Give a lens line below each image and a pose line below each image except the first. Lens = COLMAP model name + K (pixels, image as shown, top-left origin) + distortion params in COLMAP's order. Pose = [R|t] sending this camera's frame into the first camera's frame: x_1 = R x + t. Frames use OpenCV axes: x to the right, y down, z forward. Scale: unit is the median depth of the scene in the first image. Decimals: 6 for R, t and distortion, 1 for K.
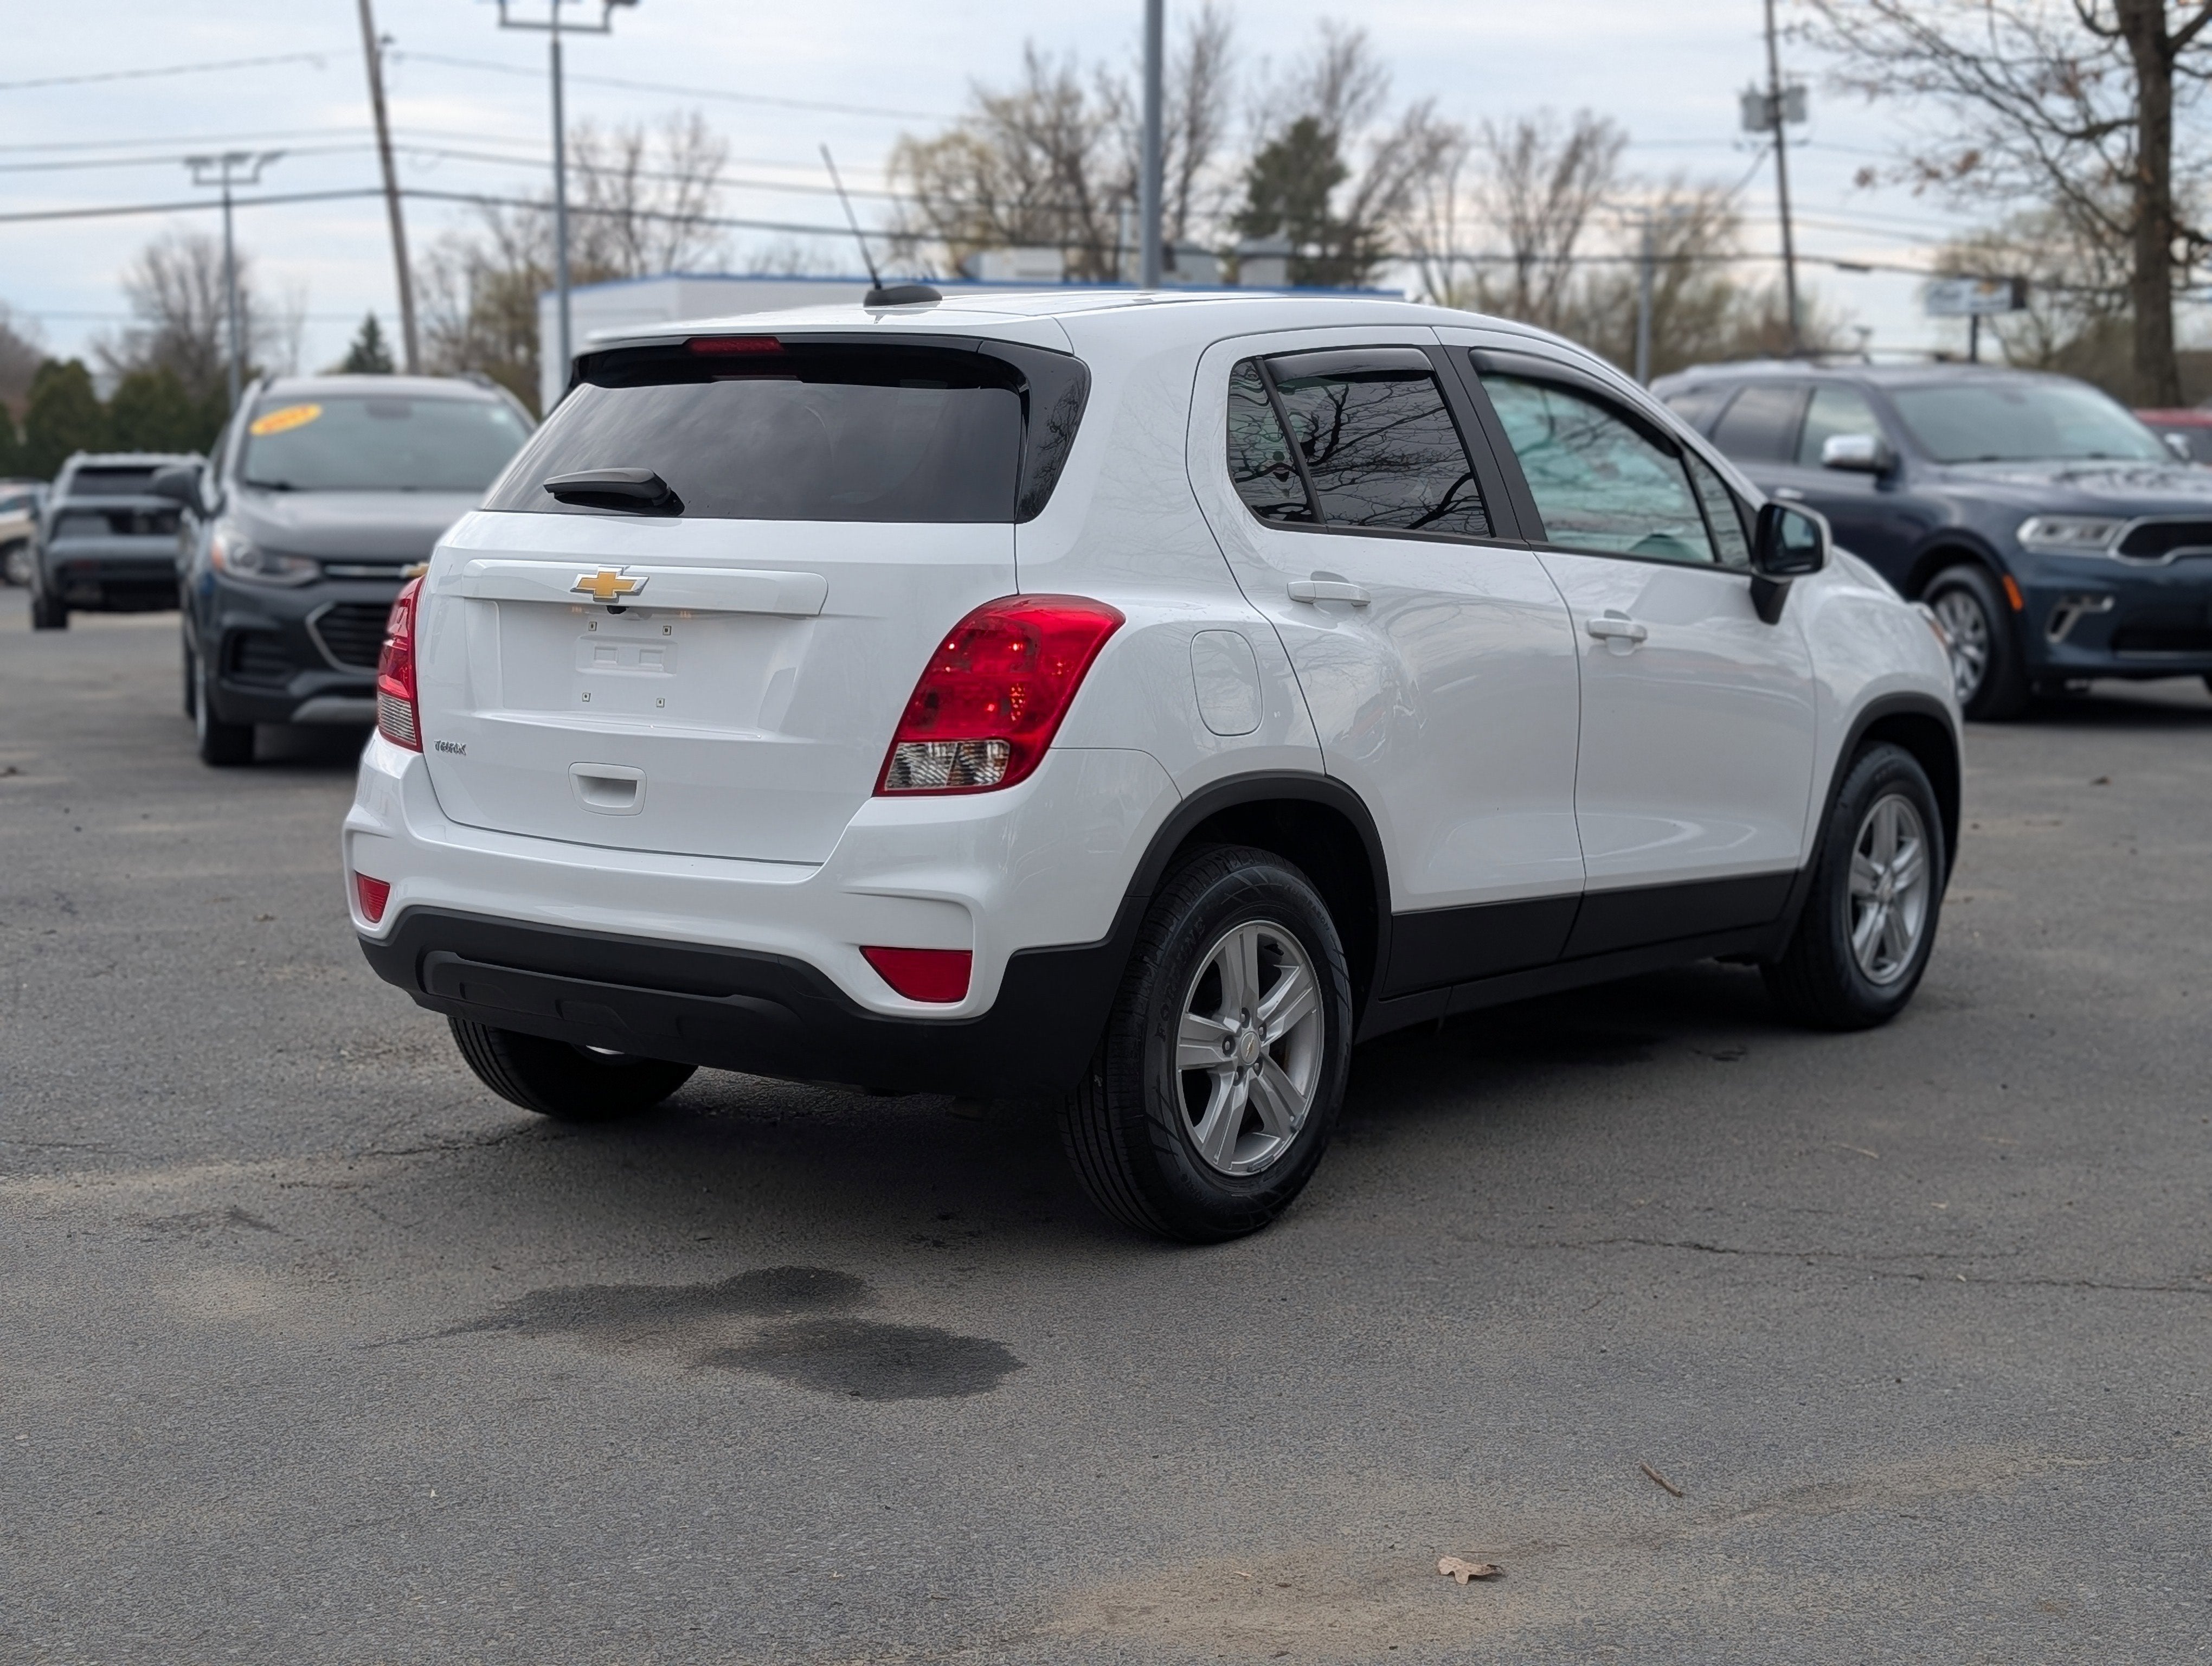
lens RADIAL K [[3179.4, 0, 1114.9], [0, 3179.4, 839.3], [0, 0, 1]] dist [0.092024, -0.270351]
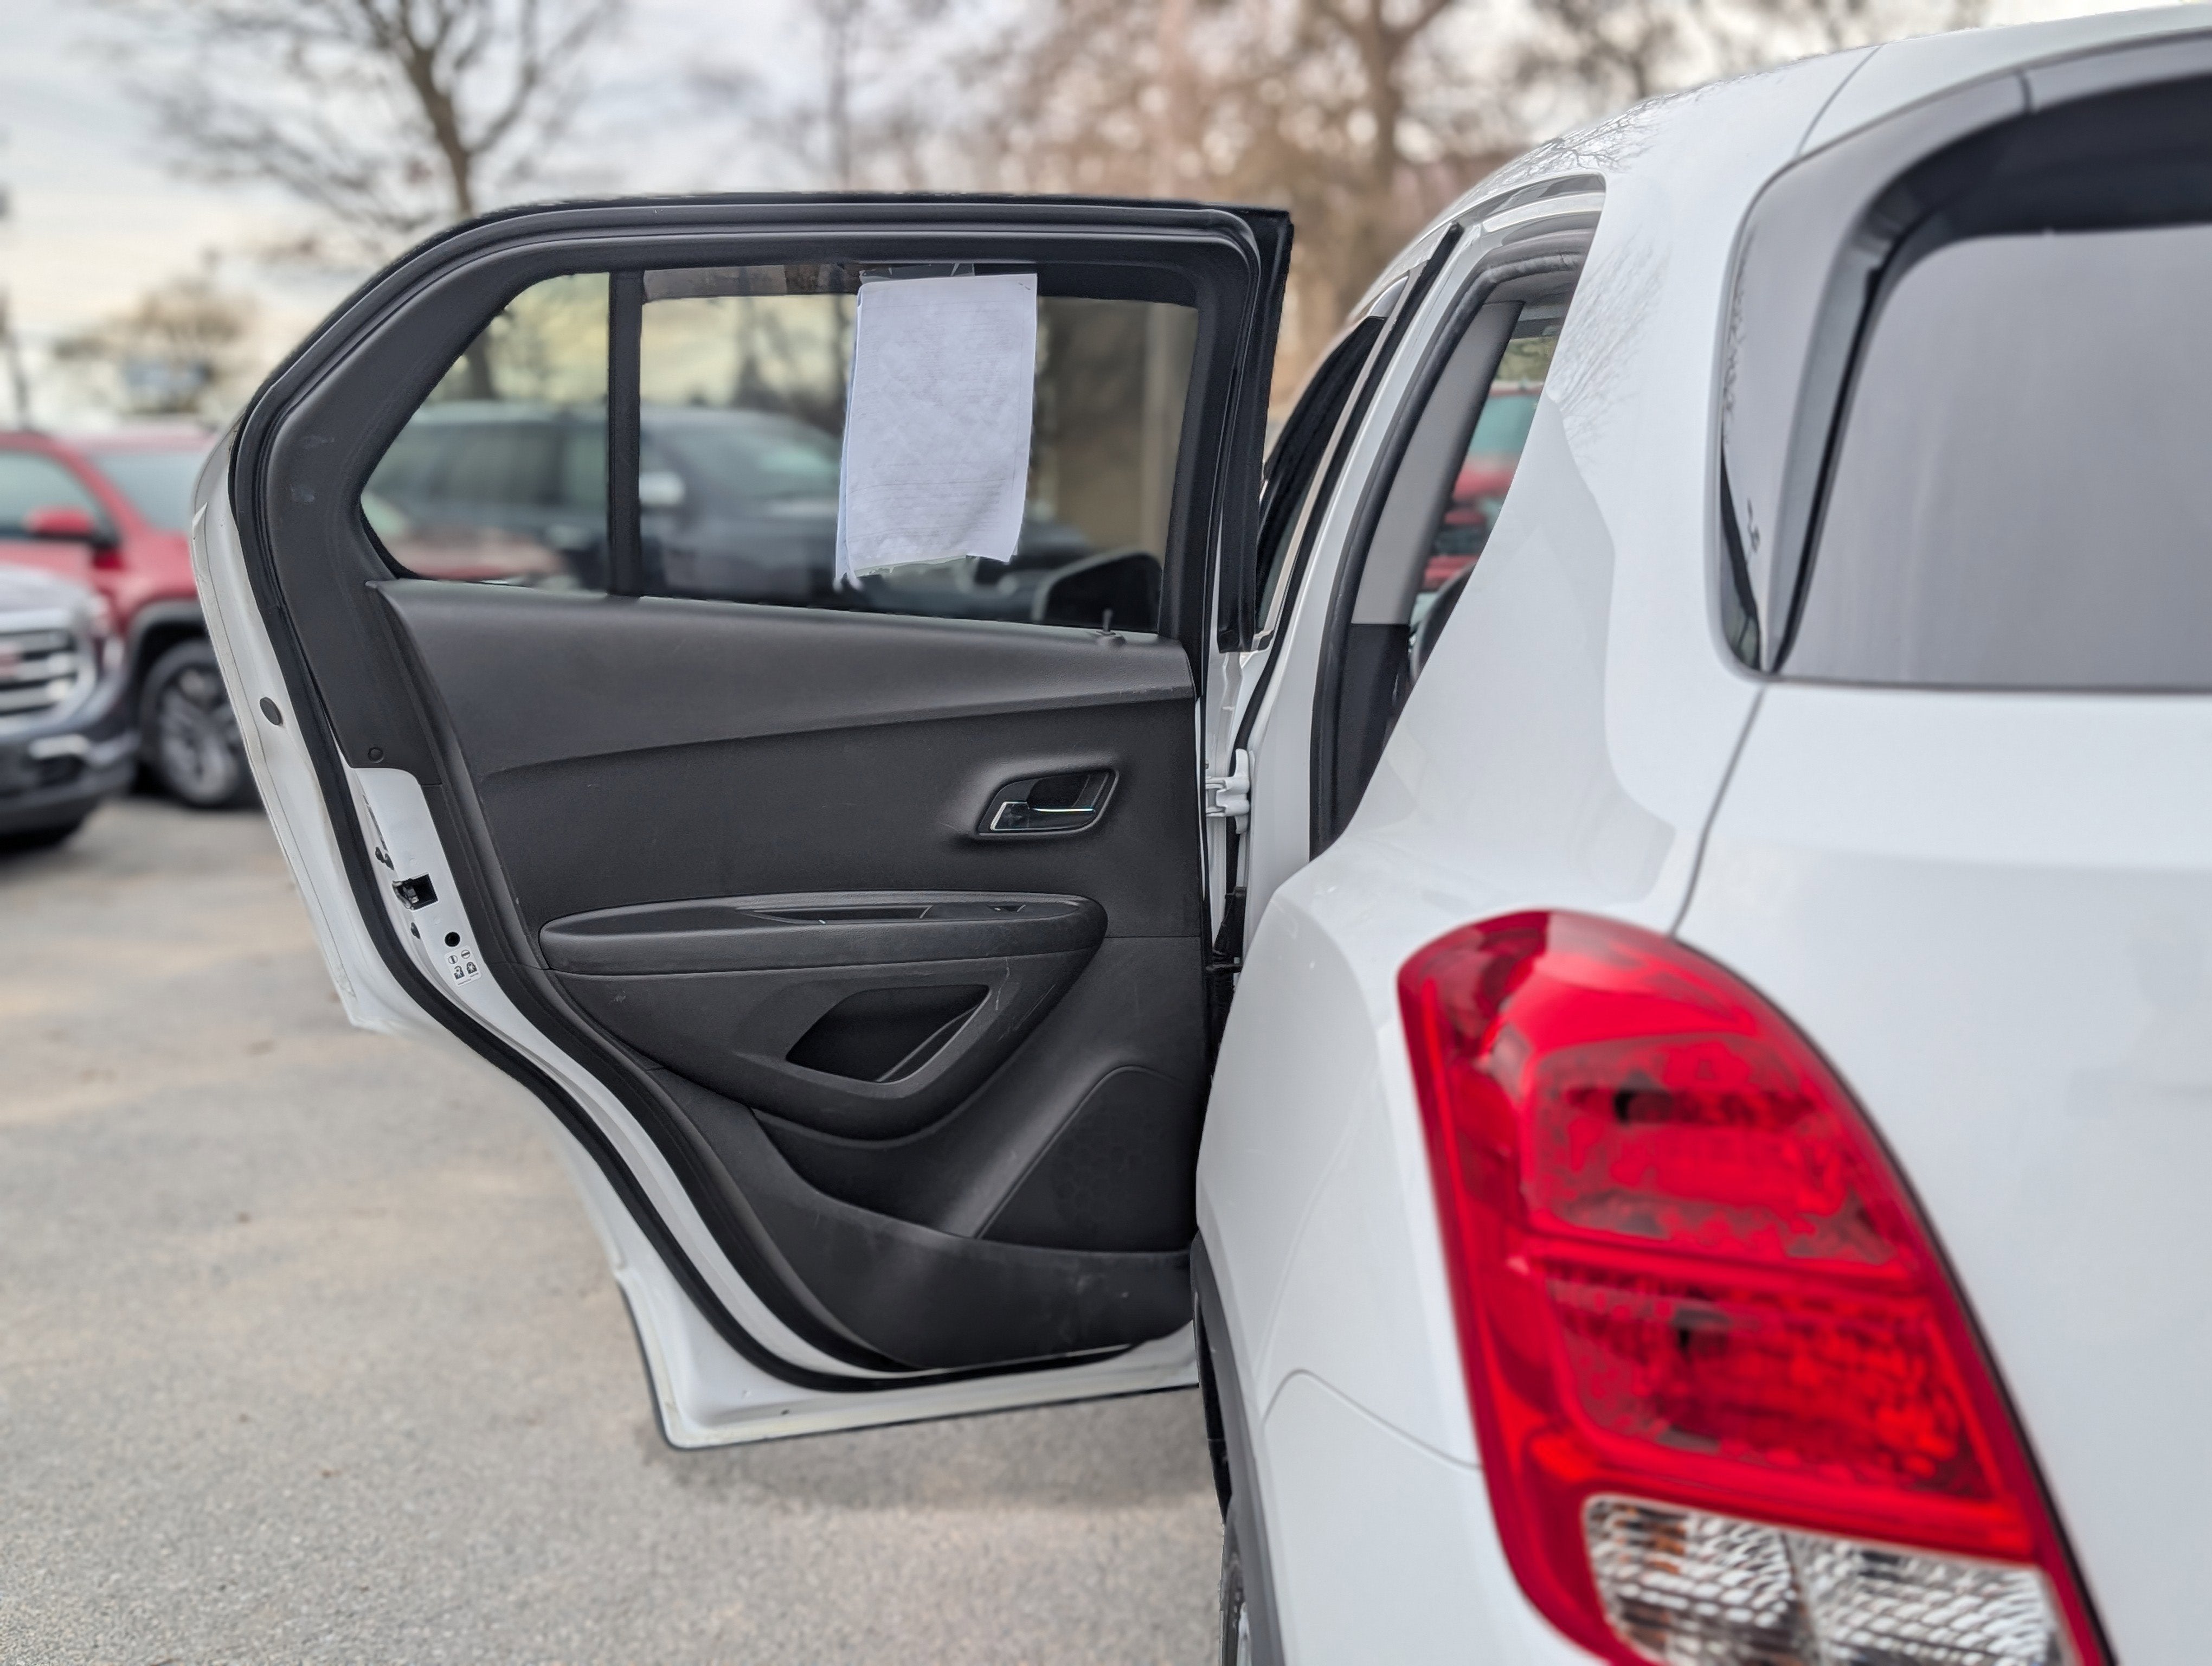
lens RADIAL K [[2410.2, 0, 1106.0], [0, 2410.2, 833.0], [0, 0, 1]] dist [0.081408, -0.204664]
pose [[0.786750, -0.109304, 0.607517, -0.311169], [0.100669, 0.993741, 0.048425, -0.092486], [-0.609008, 0.023060, 0.792829, 0.757229]]
